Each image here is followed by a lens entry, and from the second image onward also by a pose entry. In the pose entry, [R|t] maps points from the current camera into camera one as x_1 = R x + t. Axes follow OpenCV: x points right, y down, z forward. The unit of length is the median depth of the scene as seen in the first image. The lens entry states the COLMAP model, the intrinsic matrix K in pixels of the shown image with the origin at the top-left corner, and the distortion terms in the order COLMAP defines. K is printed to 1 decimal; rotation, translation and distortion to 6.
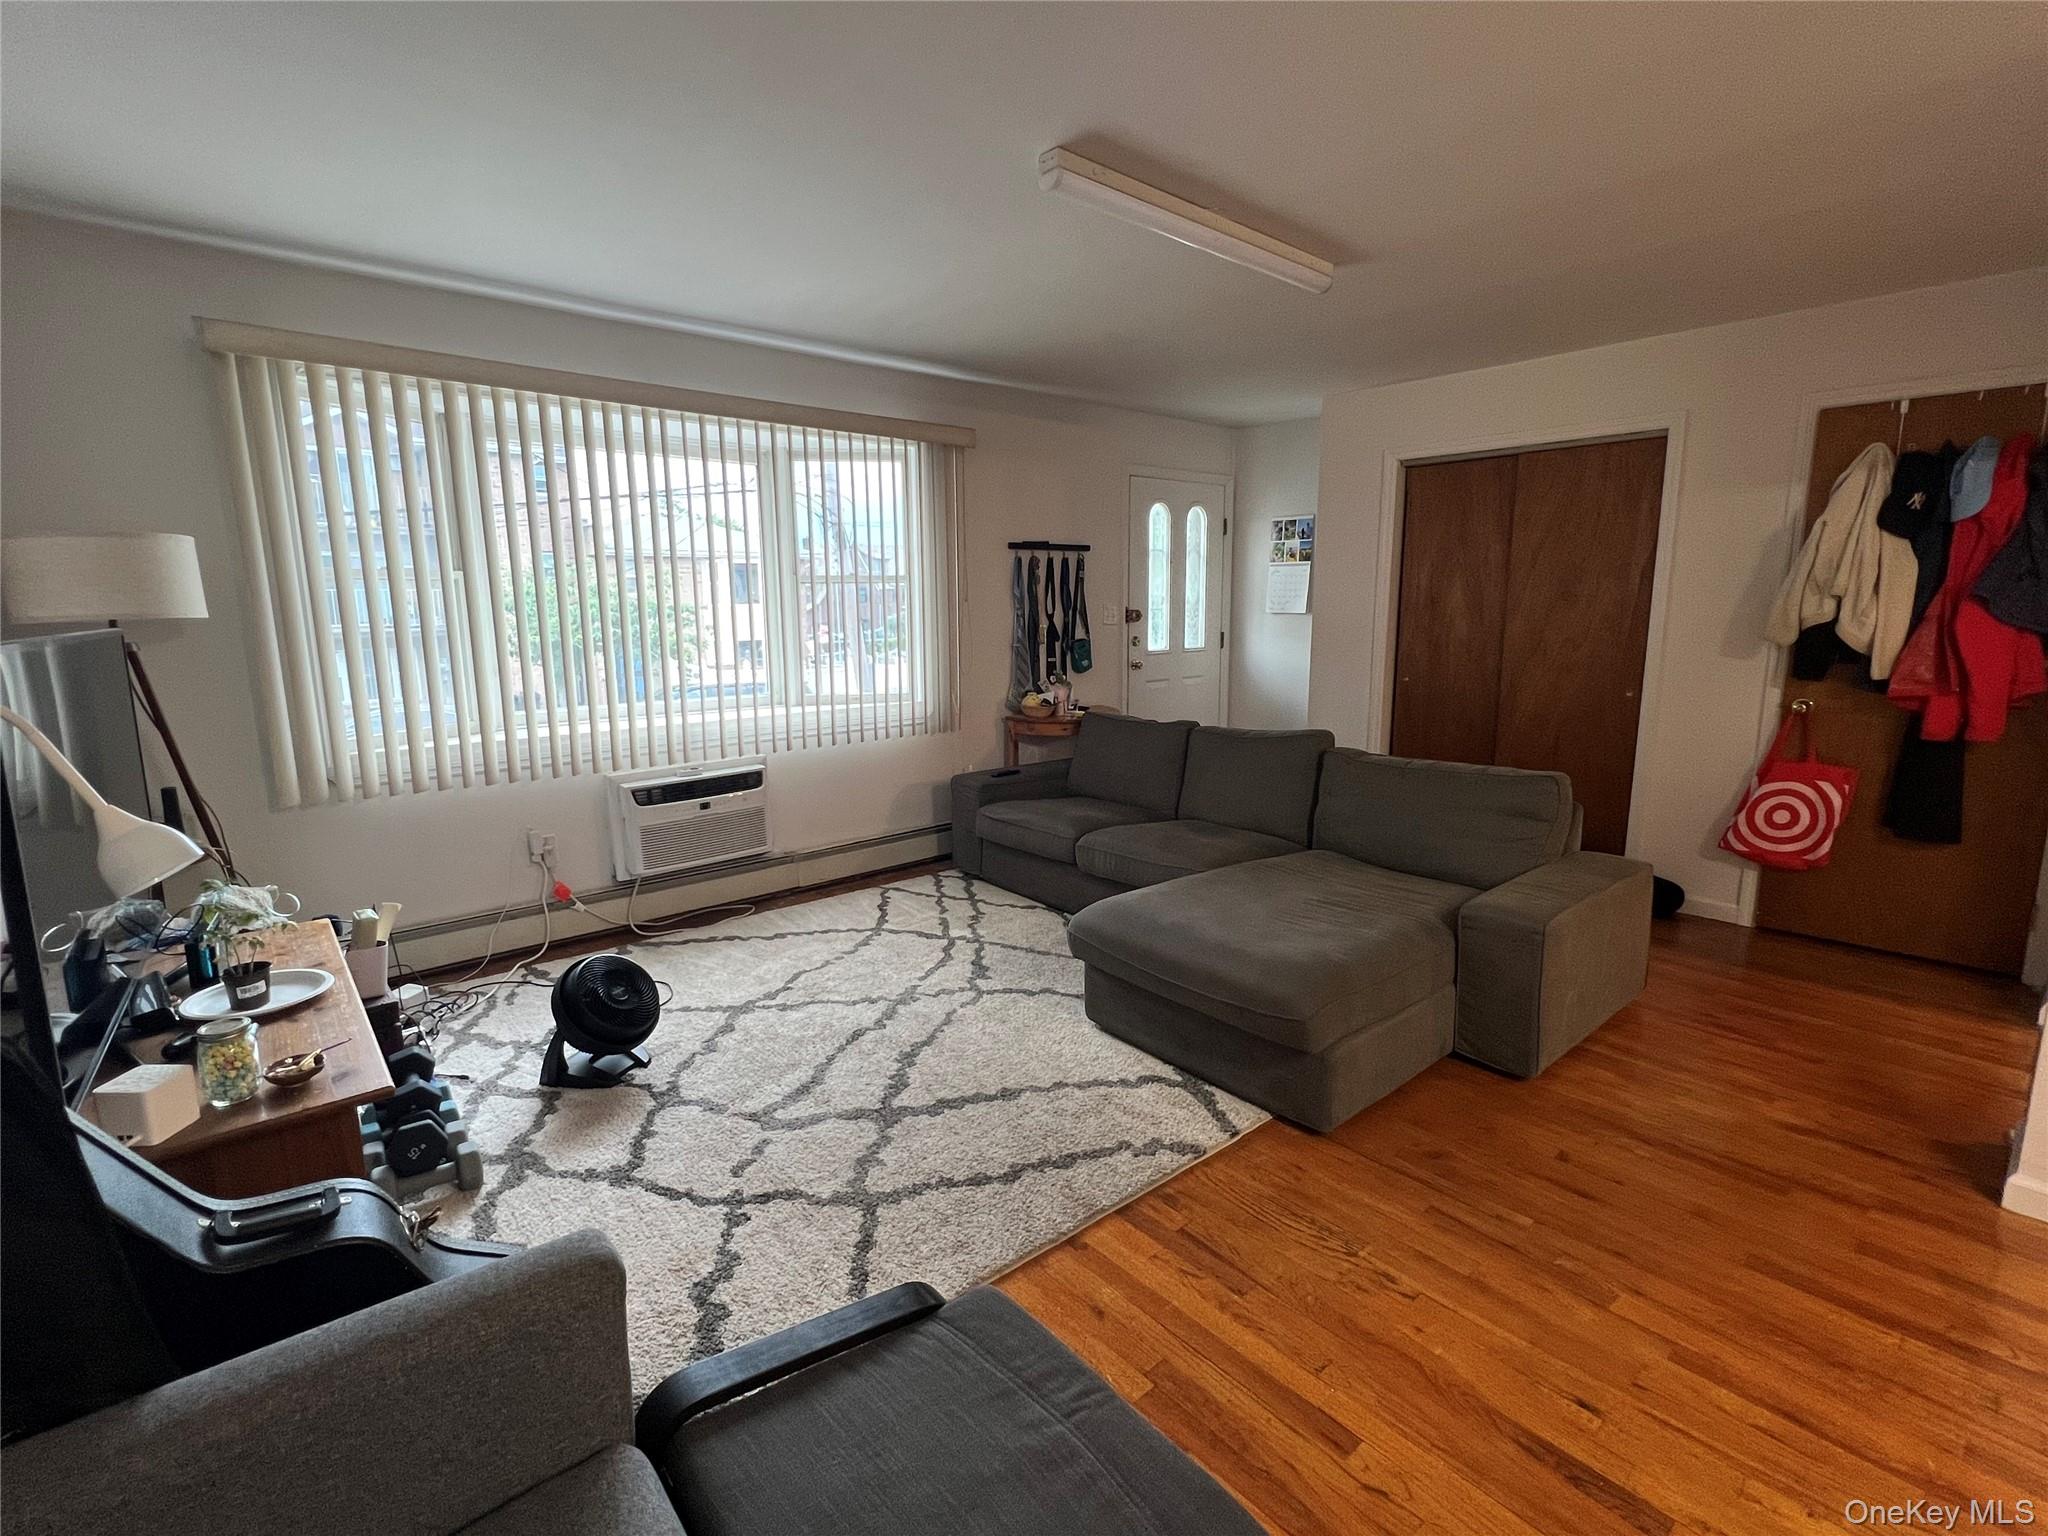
lens RADIAL K [[940.6, 0, 1026.3], [0, 940.6, 768.6], [0, 0, 1]] dist [-0.002251, 0.000315]
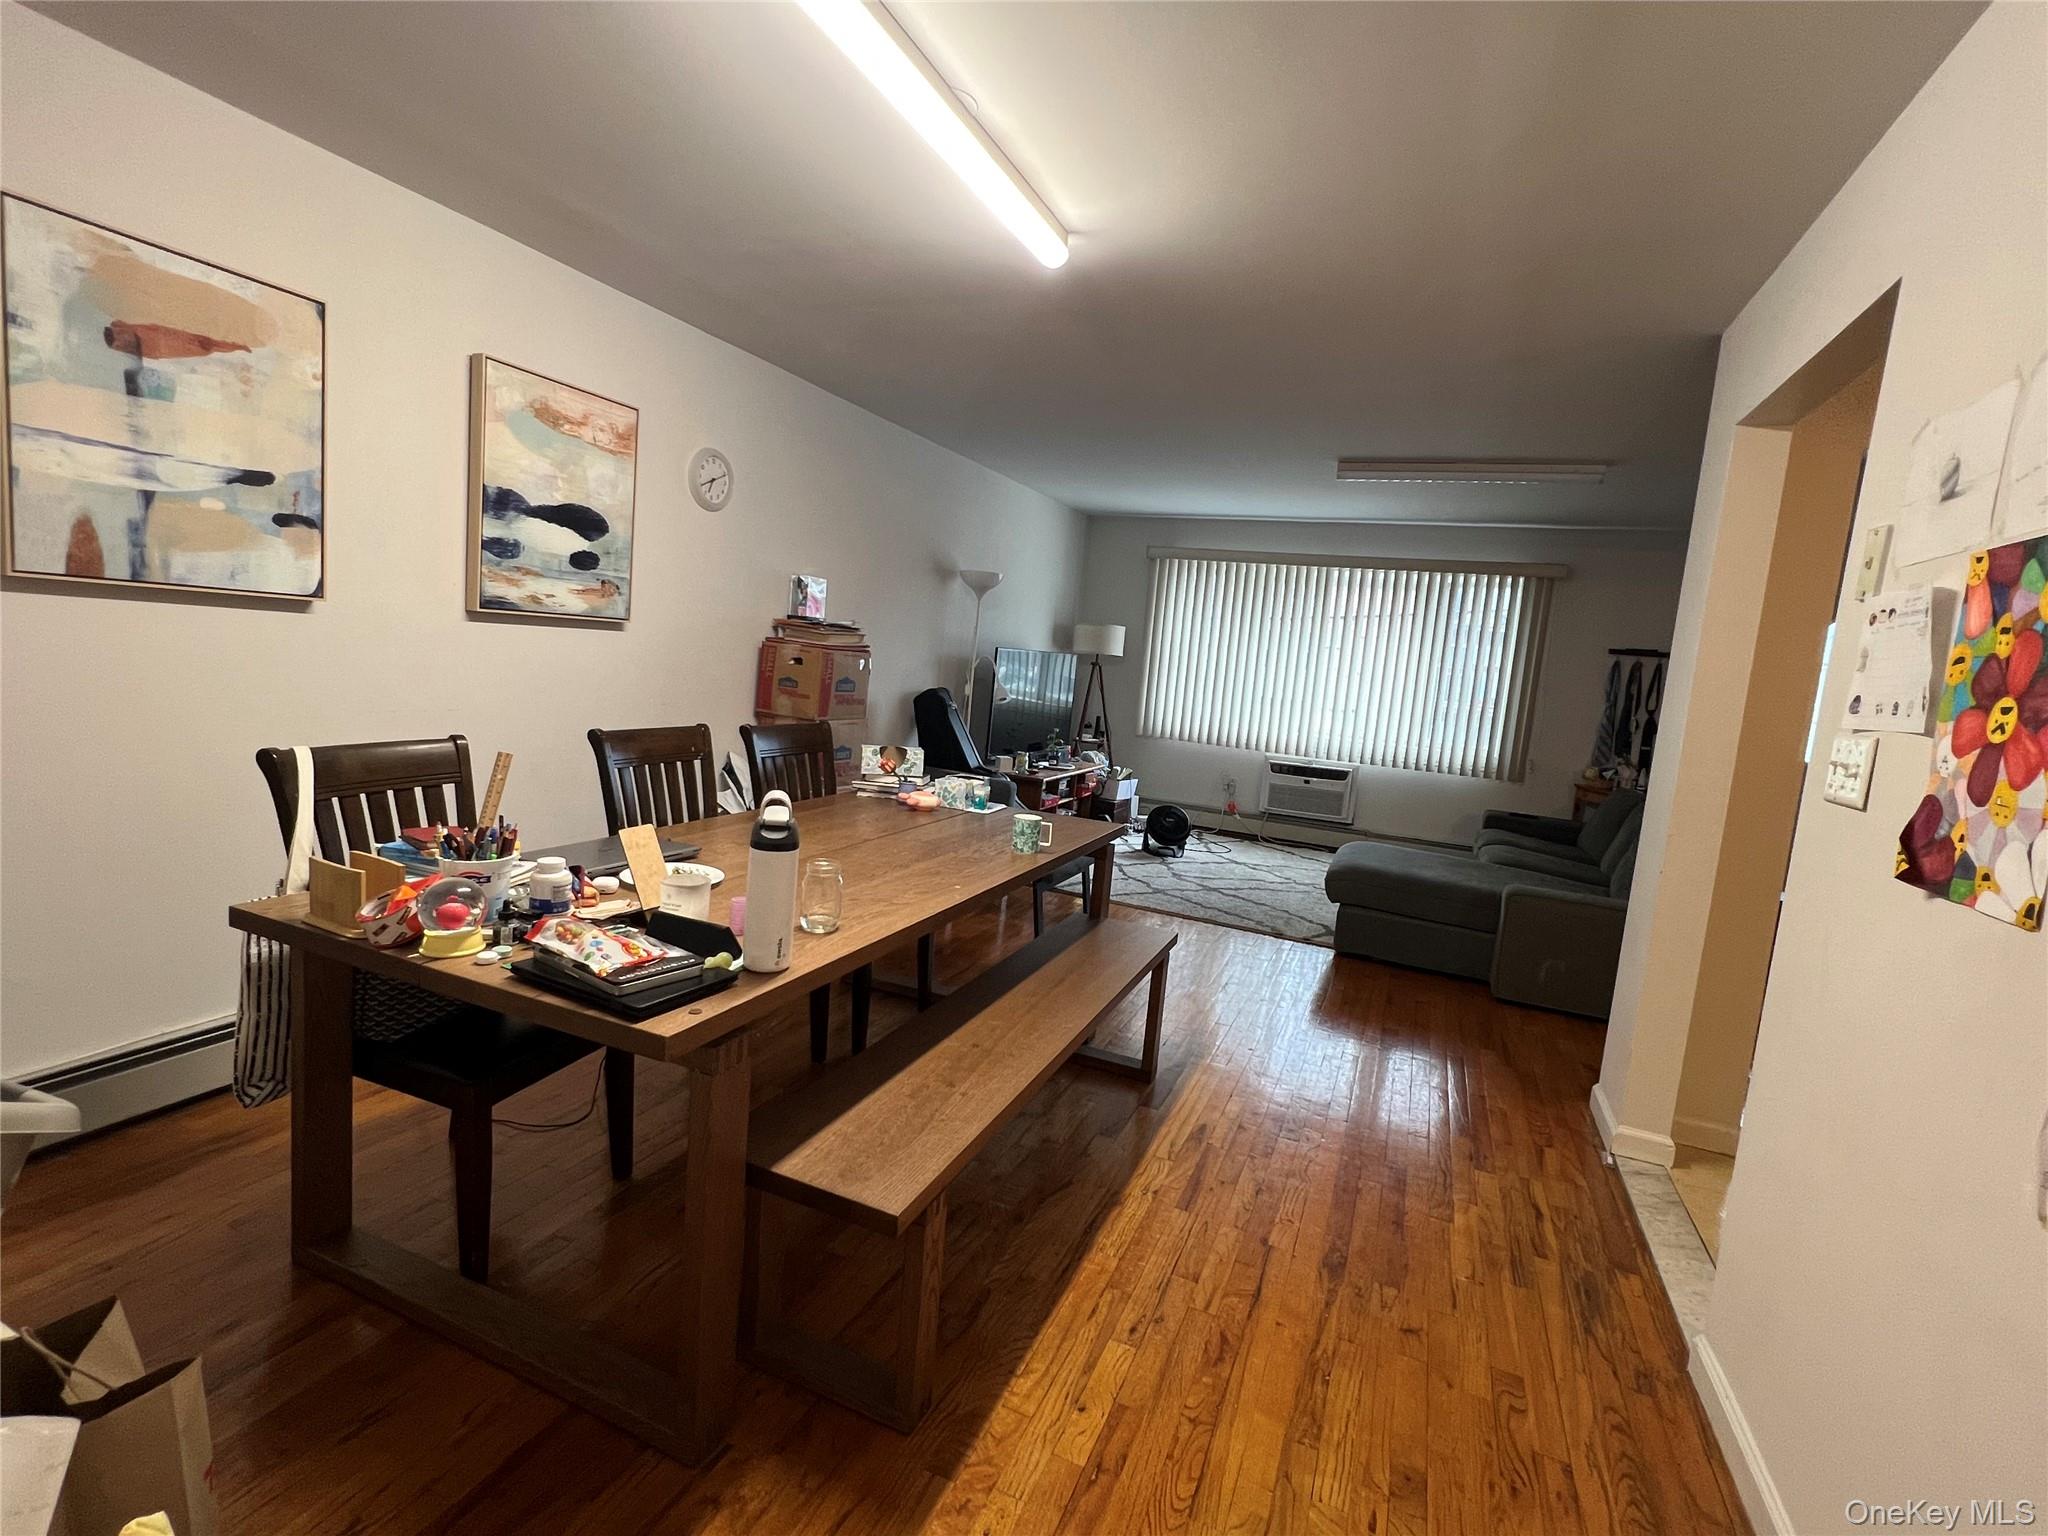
lens RADIAL K [[940.6, 0, 1025.2], [0, 940.6, 763.0], [0, 0, 1]] dist [-0.002251, 0.000315]
pose [[0.439192, 0.155663, -0.884805, 1.009214], [-0.249439, 0.967280, 0.046358, 0.055999], [0.863070, 0.200345, 0.463650, -0.295716]]
